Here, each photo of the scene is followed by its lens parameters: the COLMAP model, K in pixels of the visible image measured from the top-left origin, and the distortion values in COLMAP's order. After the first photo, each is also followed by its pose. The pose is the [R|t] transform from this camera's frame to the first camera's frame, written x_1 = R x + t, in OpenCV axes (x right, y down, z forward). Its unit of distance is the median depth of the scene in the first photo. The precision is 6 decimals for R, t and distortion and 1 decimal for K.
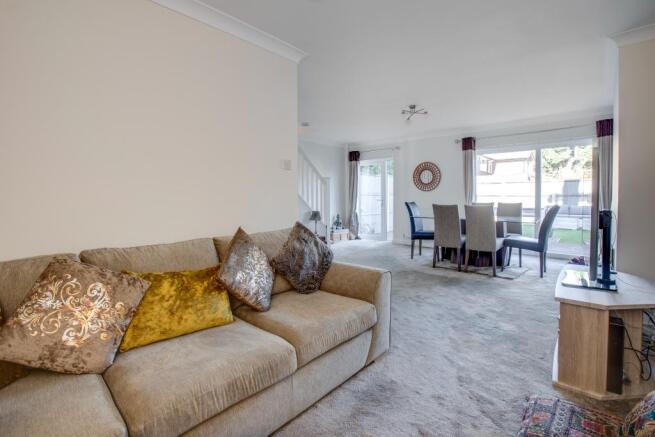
lens RADIAL K [[308.7, 0, 328.2], [0, 308.7, 202.5], [0, 0, 1]] dist [0.000594, 0.000178]
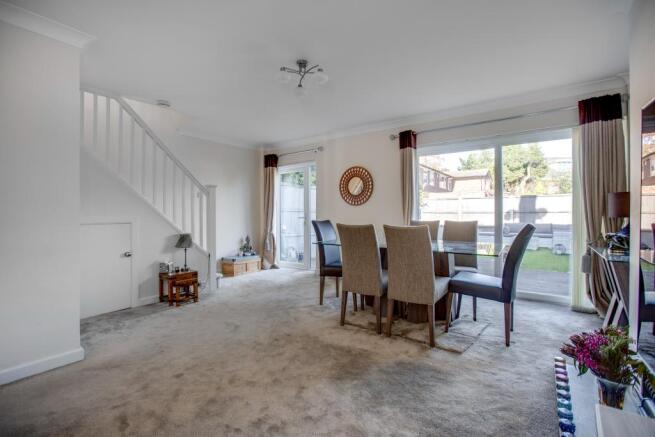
lens RADIAL K [[290.7, 0, 327.5], [0, 290.7, 218.5], [0, 0, 1]] dist [-0.002522, -0.000242]
pose [[0.997089, -0.003882, 0.076152, 0.221376], [0.004317, 0.999975, -0.005558, -0.000710], [-0.076128, 0.005871, 0.997081, 0.342506]]
